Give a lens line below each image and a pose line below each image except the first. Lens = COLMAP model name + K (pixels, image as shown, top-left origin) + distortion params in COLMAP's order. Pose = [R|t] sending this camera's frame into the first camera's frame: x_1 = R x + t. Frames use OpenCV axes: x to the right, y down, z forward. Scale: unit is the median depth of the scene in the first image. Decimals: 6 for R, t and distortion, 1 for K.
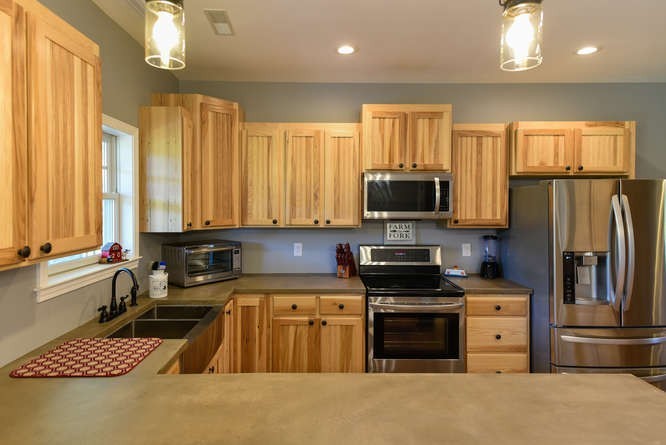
lens RADIAL K [[378.4, 0, 319.7], [0, 378.4, 206.5], [0, 0, 1]] dist [0.029097, -0.000077]
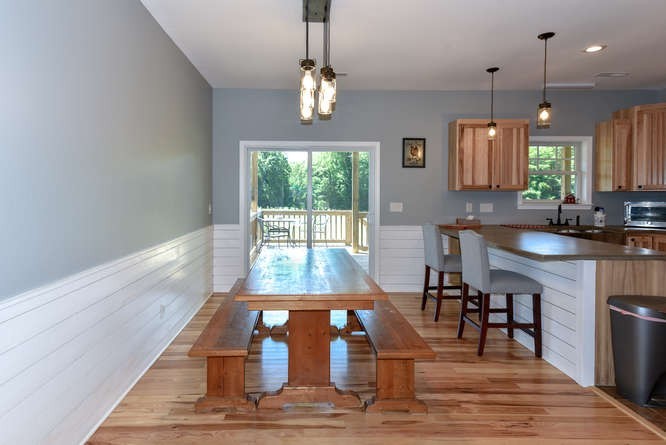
lens RADIAL K [[390.7, 0, 295.4], [0, 390.7, 198.2], [0, 0, 1]] dist [0.019572, -0.000678]
pose [[-0.024582, 0.006846, -0.999674, 1.258086], [-0.015173, 0.999859, 0.007220, 0.091888], [0.999583, 0.015345, -0.024475, -0.349023]]
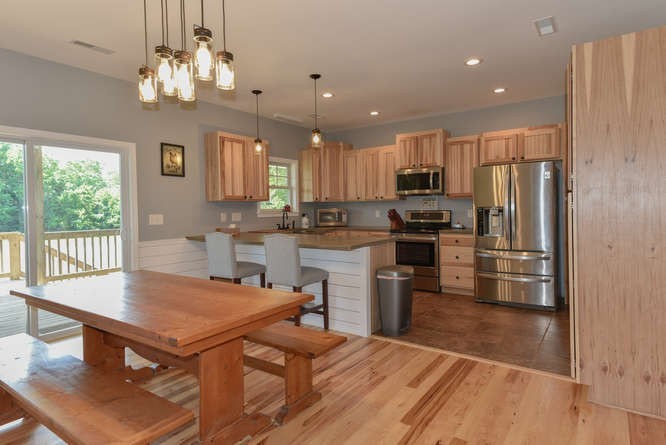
lens RADIAL K [[381.2, 0, 340.5], [0, 381.2, 216.1], [0, 0, 1]] dist [0.019640, -0.000177]
pose [[0.809644, -0.004133, -0.586907, 1.005817], [0.011881, 0.999886, 0.009349, 0.116880], [0.586801, -0.014543, 0.809601, -0.717453]]
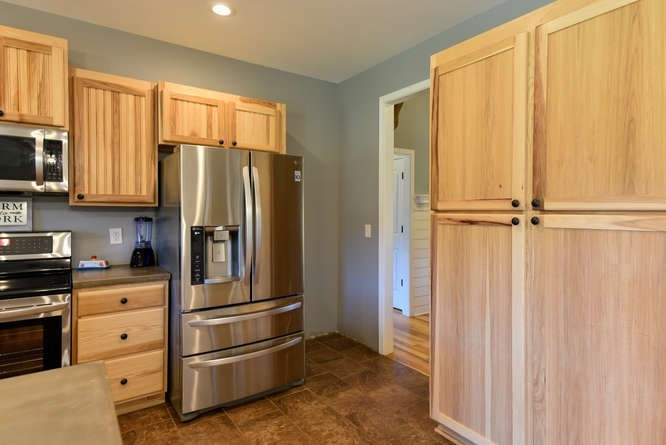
lens RADIAL K [[374.6, 0, 331.3], [0, 374.6, 214.5], [0, 0, 1]] dist [0.021323, -0.000492]
pose [[0.832999, -0.004629, 0.553255, 0.365644], [0.003966, 0.999989, 0.002396, 0.077353], [-0.553260, 0.000199, 0.833008, 0.085328]]
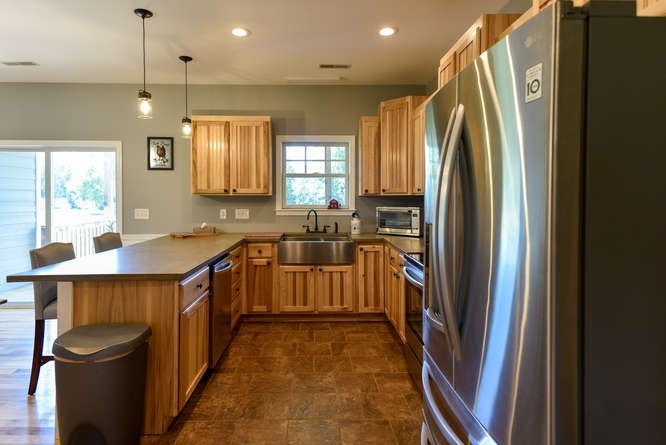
lens RADIAL K [[388.8, 0, 315.7], [0, 388.8, 204.0], [0, 0, 1]] dist [0.027985, 0.000117]
pose [[-0.015108, 0.013329, -0.999797, 1.070825], [-0.010861, 0.999850, 0.013494, 0.070515], [0.999827, 0.011063, -0.014961, 0.702267]]
